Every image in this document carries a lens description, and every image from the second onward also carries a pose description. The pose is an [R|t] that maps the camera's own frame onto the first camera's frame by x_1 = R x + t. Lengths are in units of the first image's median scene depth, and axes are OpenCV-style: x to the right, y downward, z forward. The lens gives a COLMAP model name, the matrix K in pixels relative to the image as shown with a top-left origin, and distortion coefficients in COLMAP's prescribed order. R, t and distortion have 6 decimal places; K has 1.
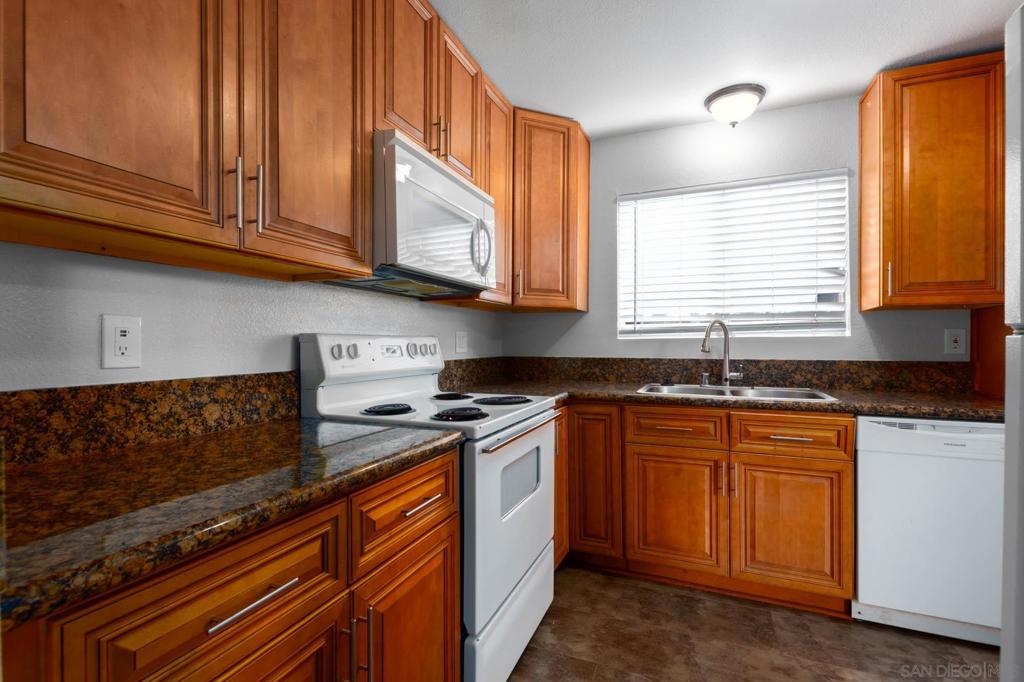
lens RADIAL K [[466.4, 0, 511.1], [0, 466.4, 344.1], [0, 0, 1]] dist [0.003224, 0.000446]
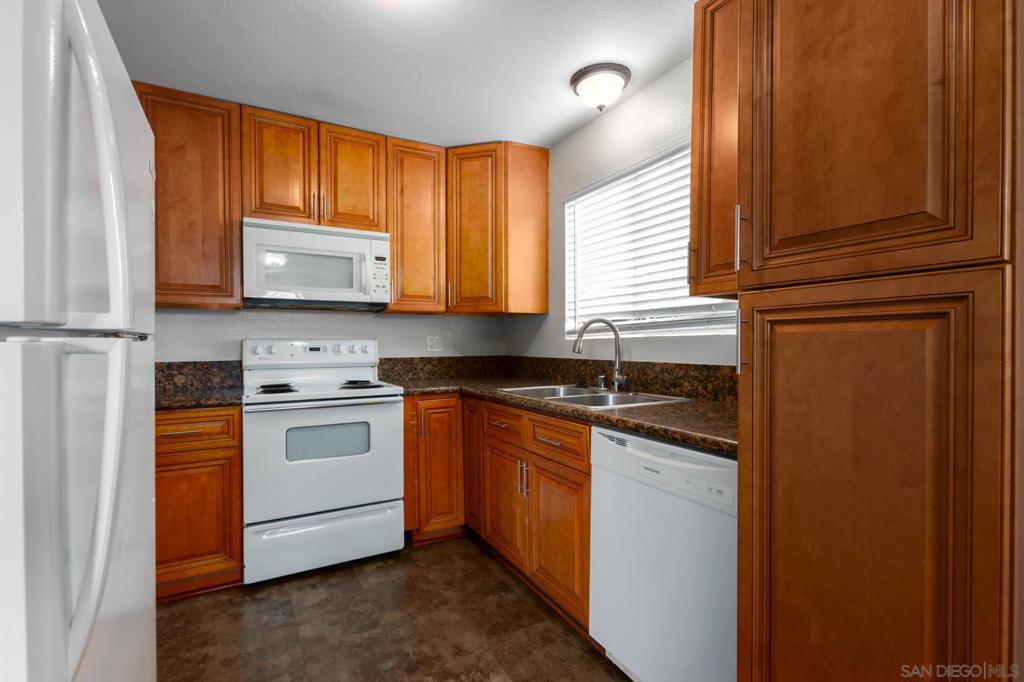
lens RADIAL K [[466.4, 0, 515.2], [0, 466.4, 346.4], [0, 0, 1]] dist [0.003224, 0.000446]
pose [[0.786410, 0.000987, -0.617704, 1.056960], [0.001734, 0.999991, 0.003805, -0.000199], [0.617702, -0.004064, 0.786402, 0.191898]]
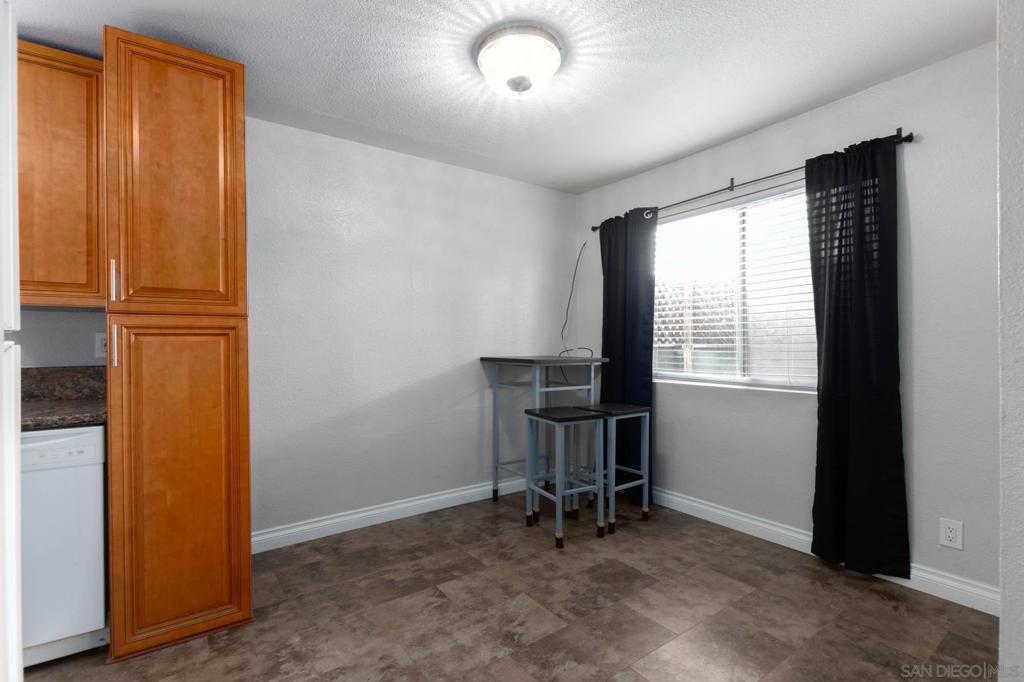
lens RADIAL K [[466.4, 0, 510.7], [0, 466.4, 344.6], [0, 0, 1]] dist [0.003224, 0.000446]
pose [[0.535737, -0.005555, 0.844367, 0.611395], [0.011029, 0.999939, -0.000419, 0.003163], [-0.844313, 0.009537, 0.535766, -0.274957]]
